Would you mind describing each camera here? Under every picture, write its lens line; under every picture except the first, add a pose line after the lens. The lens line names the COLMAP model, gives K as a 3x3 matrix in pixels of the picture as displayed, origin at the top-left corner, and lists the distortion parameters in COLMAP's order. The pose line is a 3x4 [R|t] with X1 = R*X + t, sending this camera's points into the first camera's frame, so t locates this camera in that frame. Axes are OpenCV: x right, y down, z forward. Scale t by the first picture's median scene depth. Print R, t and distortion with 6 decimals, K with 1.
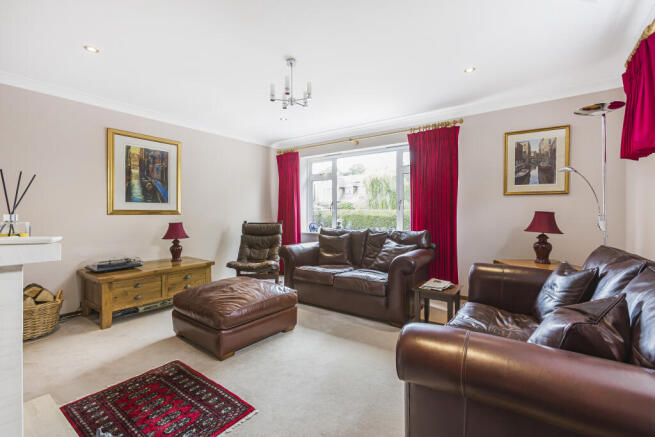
lens RADIAL K [[297.7, 0, 327.5], [0, 297.7, 218.5], [0, 0, 1]] dist [-0.001485, -0.000072]
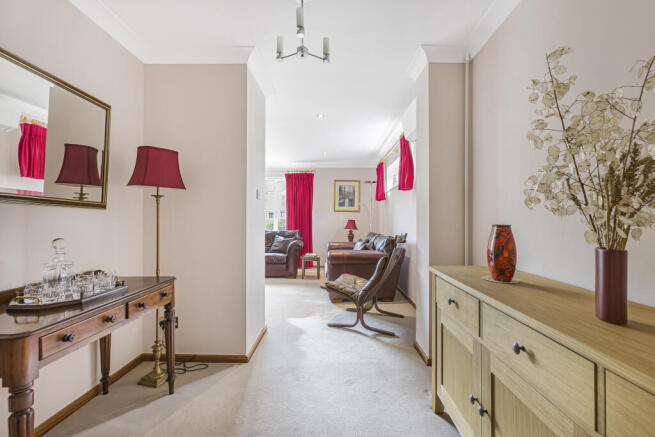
lens RADIAL K [[301.2, 0, 327.5], [0, 301.2, 218.5], [0, 0, 1]] dist [0.020305, 0.000330]
pose [[0.826849, 0.009848, 0.562337, -0.603743], [0.002183, 0.999783, -0.020719, 0.011203], [-0.562419, 0.018359, 0.826648, -0.669213]]
